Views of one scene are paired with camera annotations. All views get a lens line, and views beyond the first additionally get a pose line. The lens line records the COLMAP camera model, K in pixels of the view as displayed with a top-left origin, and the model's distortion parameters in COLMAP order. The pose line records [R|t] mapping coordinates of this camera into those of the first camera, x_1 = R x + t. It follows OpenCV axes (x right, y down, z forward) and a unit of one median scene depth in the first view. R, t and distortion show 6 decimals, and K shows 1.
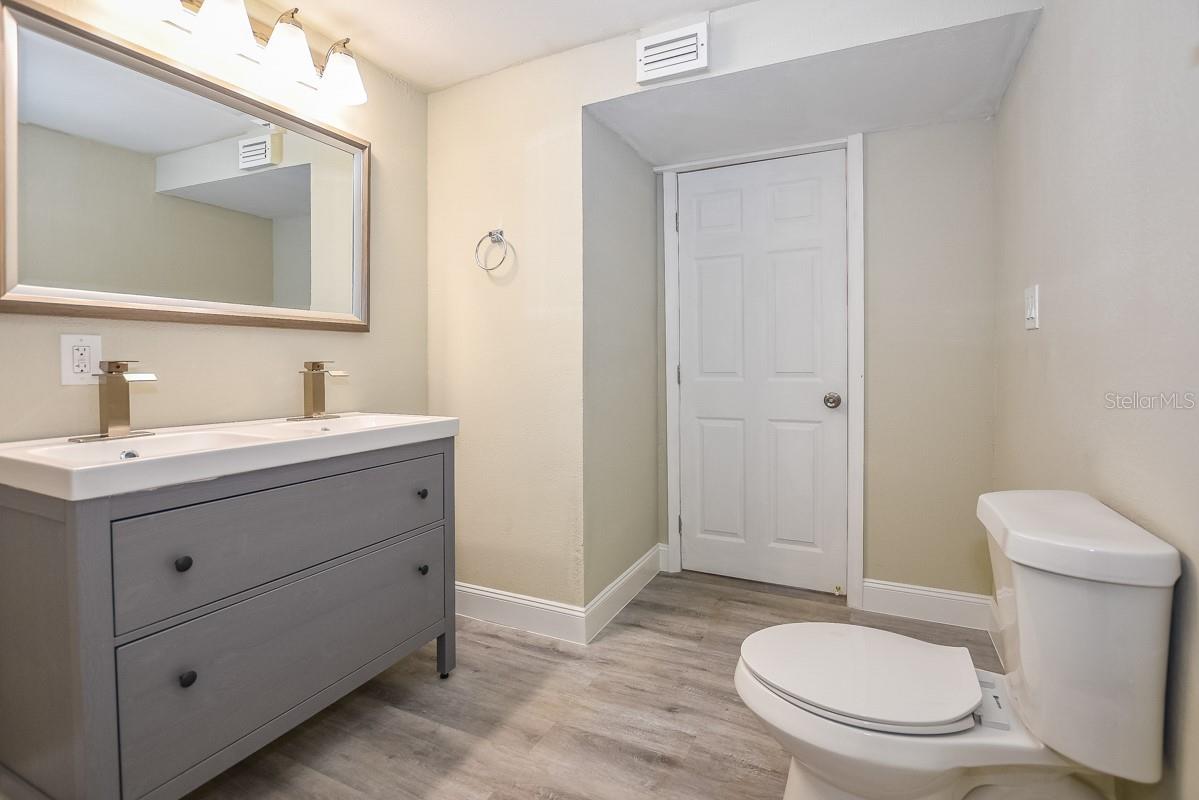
lens RADIAL K [[545.5, 0, 600.4], [0, 545.5, 374.5], [0, 0, 1]] dist [-0.026397, 0.000555]
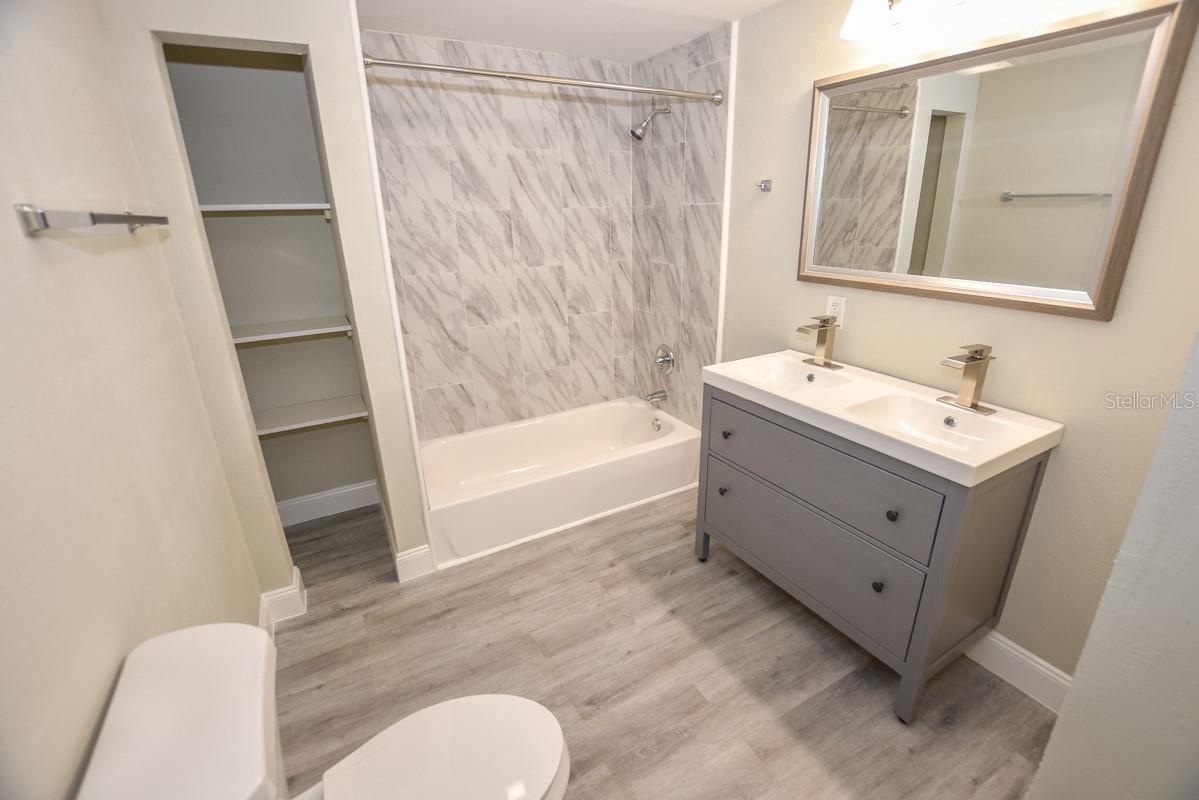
lens RADIAL K [[533.9, 0, 599.5], [0, 533.9, 400.0], [0, 0, 1]] dist [-0.026155, -0.000042]
pose [[-0.571240, 0.290164, -0.767782, 0.610586], [0.008036, 0.937359, 0.348272, -0.291606], [0.820744, 0.192777, -0.537789, 1.138184]]
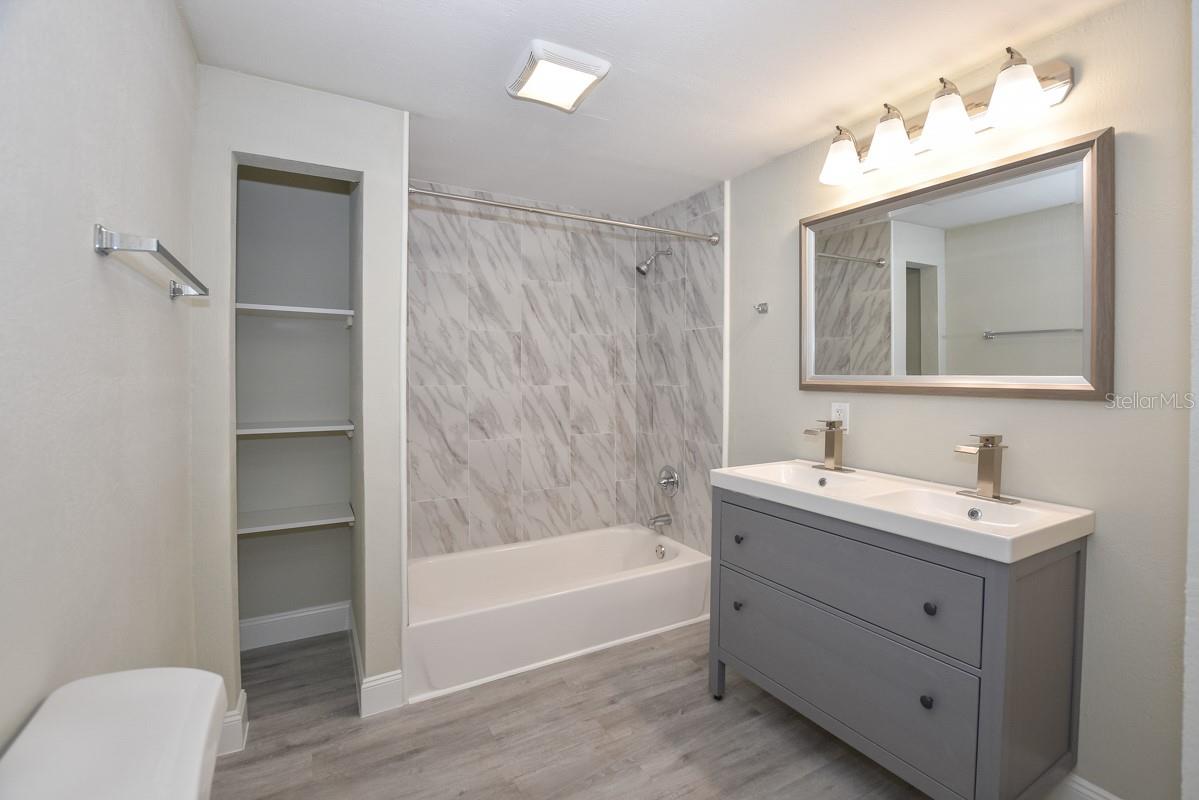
lens RADIAL K [[545.5, 0, 600.4], [0, 545.5, 374.5], [0, 0, 1]] dist [-0.026397, 0.000555]
pose [[-0.568020, 0.002395, -0.823011, 0.660908], [-0.023781, 0.999530, 0.019322, -0.148890], [0.822671, 0.030547, -0.567696, 1.141557]]
